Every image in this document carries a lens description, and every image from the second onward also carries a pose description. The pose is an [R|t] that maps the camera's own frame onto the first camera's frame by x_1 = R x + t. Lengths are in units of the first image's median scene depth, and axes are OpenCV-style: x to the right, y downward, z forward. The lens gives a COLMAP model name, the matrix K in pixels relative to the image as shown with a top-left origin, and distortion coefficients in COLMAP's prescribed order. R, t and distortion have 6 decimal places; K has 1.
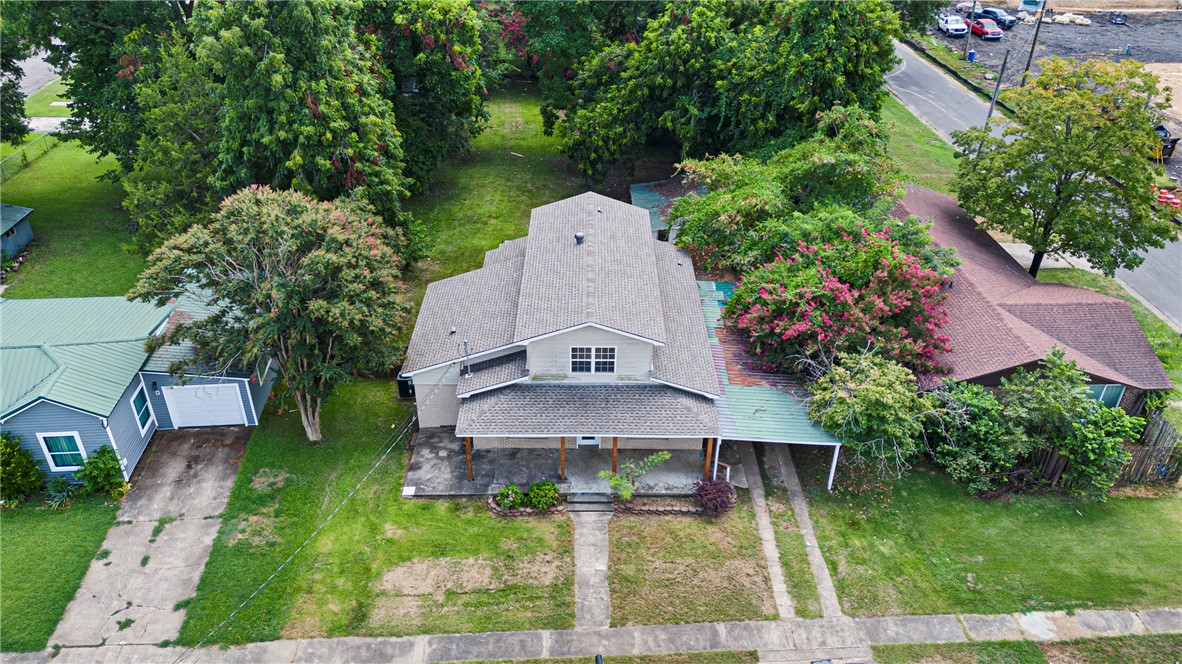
lens RADIAL K [[870.4, 0, 591.0], [0, 870.4, 332.0], [0, 0, 1]] dist [0.086295, -0.114250]
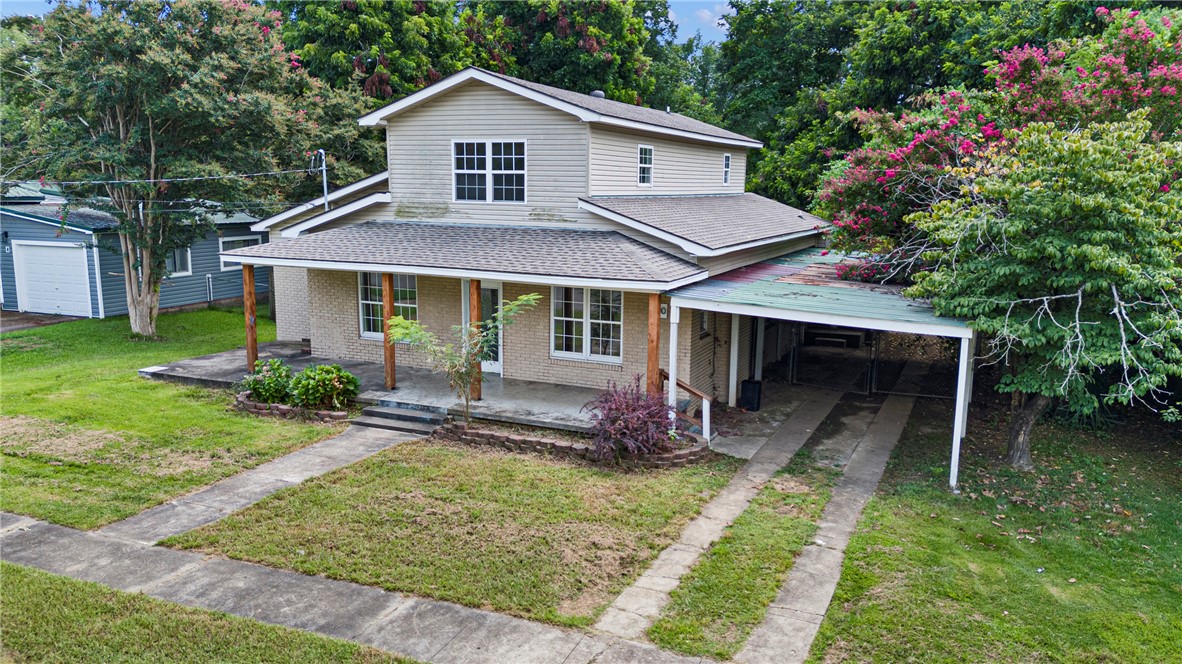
lens RADIAL K [[870.4, 0, 591.0], [0, 870.4, 332.0], [0, 0, 1]] dist [0.086295, -0.114250]
pose [[0.905495, 0.070865, -0.418397, 0.306442], [-0.225945, 0.915092, -0.333998, 0.303063], [0.359203, 0.396969, 0.844624, 0.638923]]
